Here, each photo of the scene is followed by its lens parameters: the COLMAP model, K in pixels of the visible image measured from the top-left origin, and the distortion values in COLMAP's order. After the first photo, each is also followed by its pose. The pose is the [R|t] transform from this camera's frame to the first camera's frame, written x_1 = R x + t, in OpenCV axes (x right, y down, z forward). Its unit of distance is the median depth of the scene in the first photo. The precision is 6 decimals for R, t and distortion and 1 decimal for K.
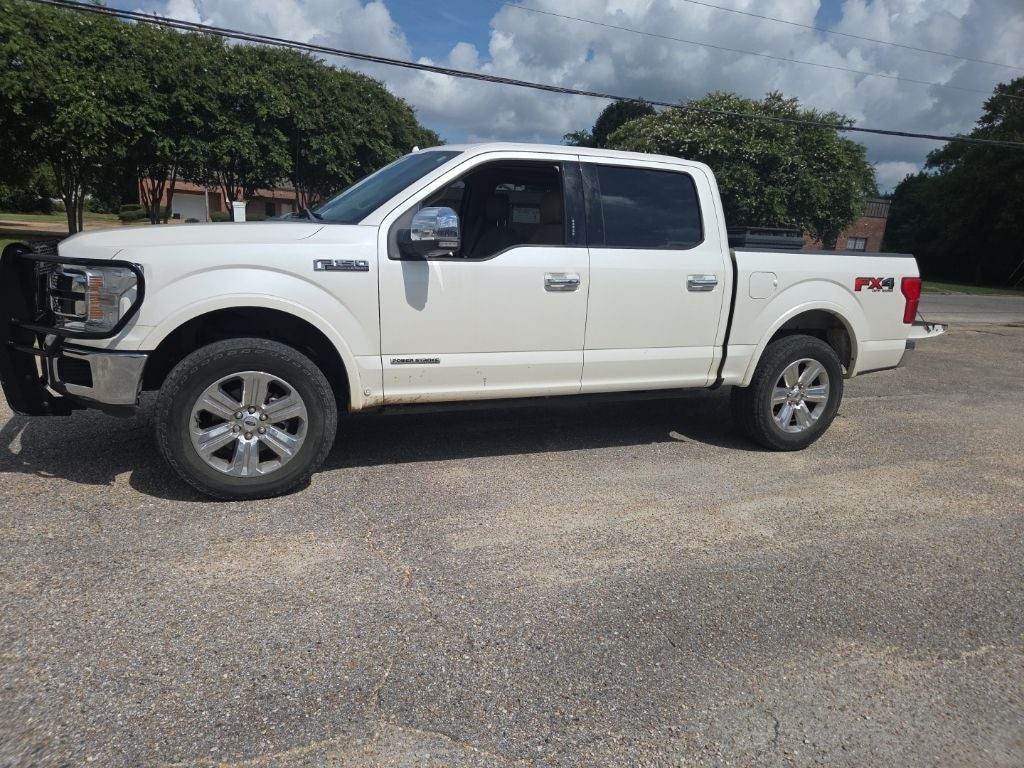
lens RADIAL K [[681.8, 0, 497.7], [0, 681.8, 389.8], [0, 0, 1]] dist [0.067999, -0.057073]
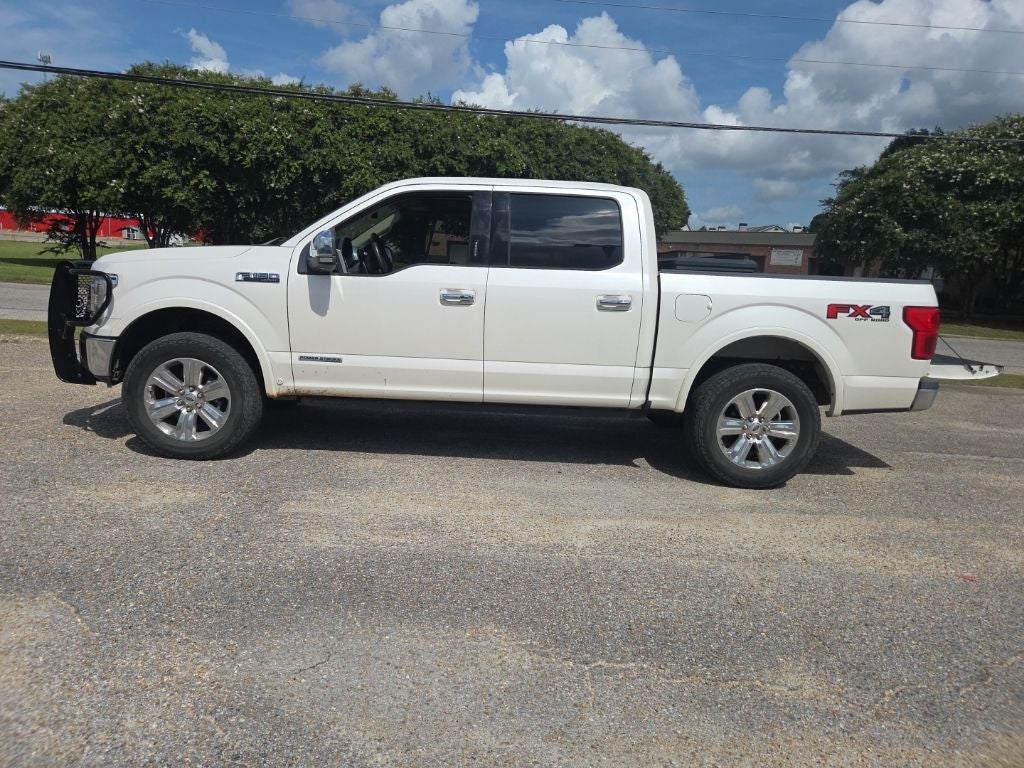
lens RADIAL K [[681.7, 0, 497.9], [0, 681.7, 379.0], [0, 0, 1]] dist [0.070575, -0.058300]
pose [[0.926828, 0.056858, -0.371157, 0.457322], [-0.086378, 0.994244, -0.063389, 0.030983], [0.365416, 0.090810, 0.926404, 0.010305]]
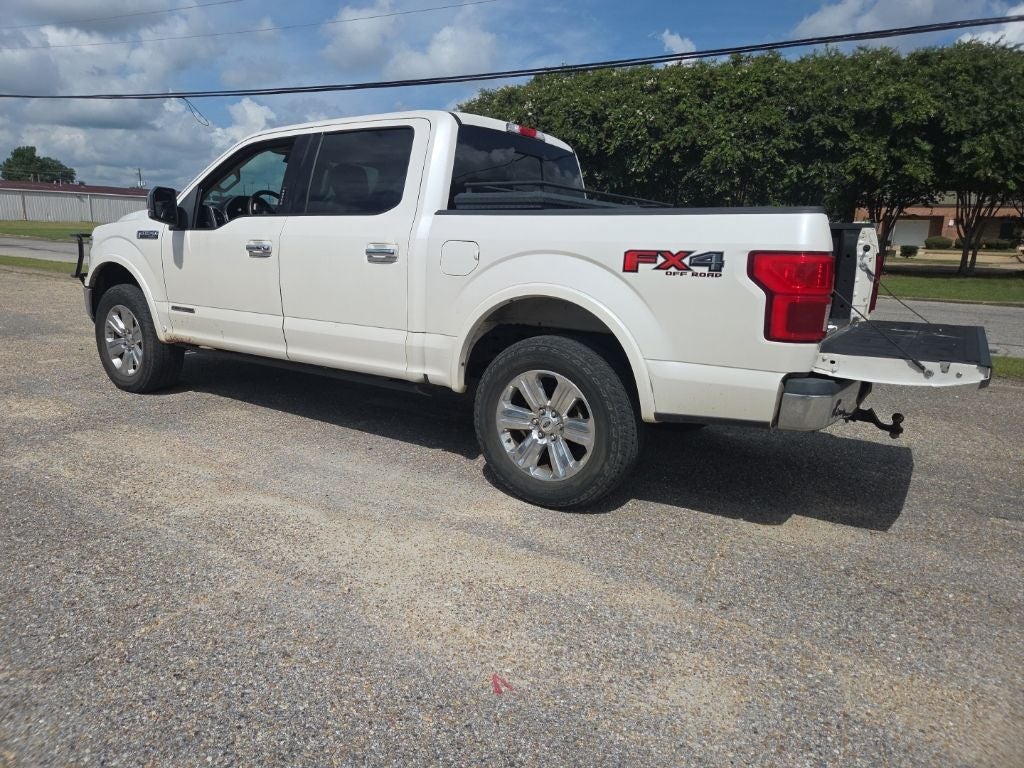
lens RADIAL K [[681.7, 0, 497.9], [0, 681.7, 379.0], [0, 0, 1]] dist [0.070575, -0.058300]
pose [[0.538176, 0.133095, -0.832258, 0.969106], [-0.182922, 0.982361, 0.038814, -0.053838], [0.822743, 0.131349, 0.553029, 0.590920]]
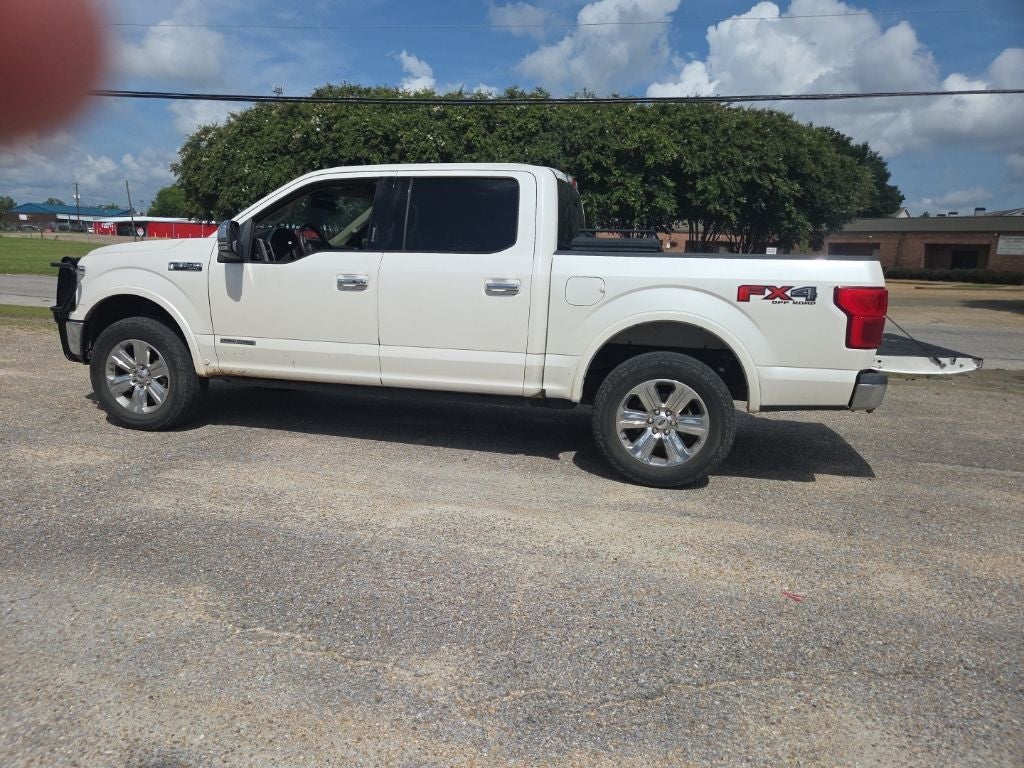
lens RADIAL K [[678.8, 0, 498.7], [0, 678.8, 392.4], [0, 0, 1]] dist [0.094551, -0.101088]
pose [[0.794524, 0.087987, -0.600825, 0.786159], [-0.123173, 0.992230, -0.017577, 0.010953], [0.594610, 0.087971, 0.799187, 0.203957]]
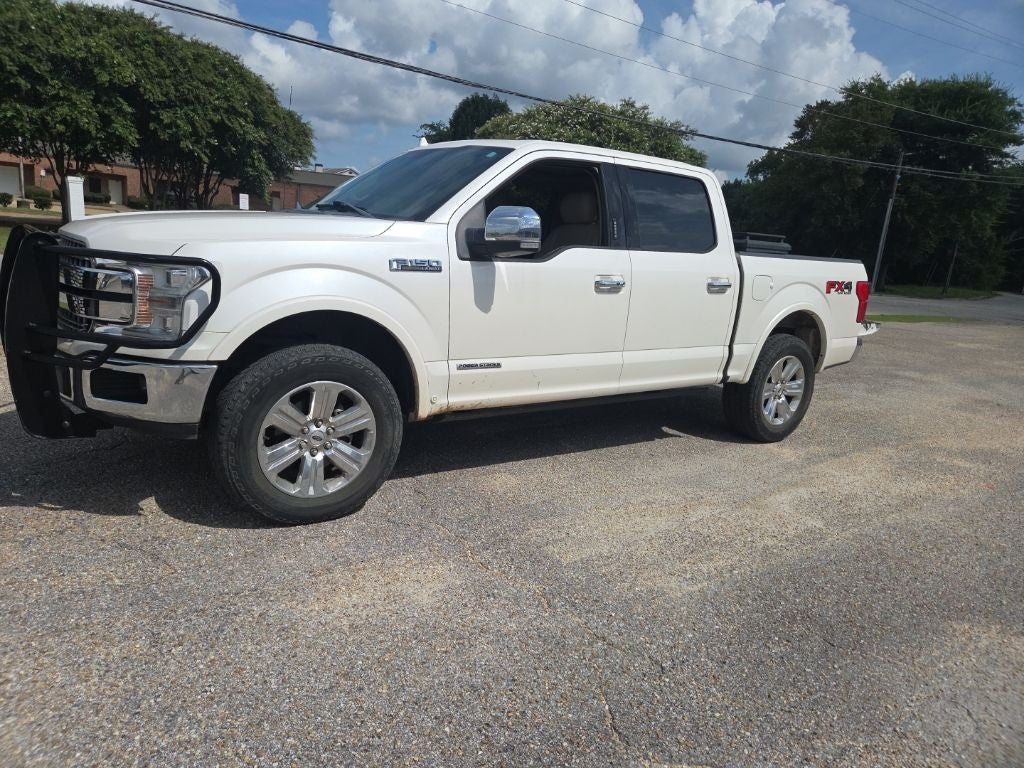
lens RADIAL K [[681.7, 0, 497.9], [0, 681.7, 379.0], [0, 0, 1]] dist [0.070575, -0.058300]
pose [[0.976327, -0.017623, 0.215582, -0.225824], [0.017842, 0.999840, 0.000928, -0.018067], [-0.215564, 0.002940, 0.976485, 0.048445]]
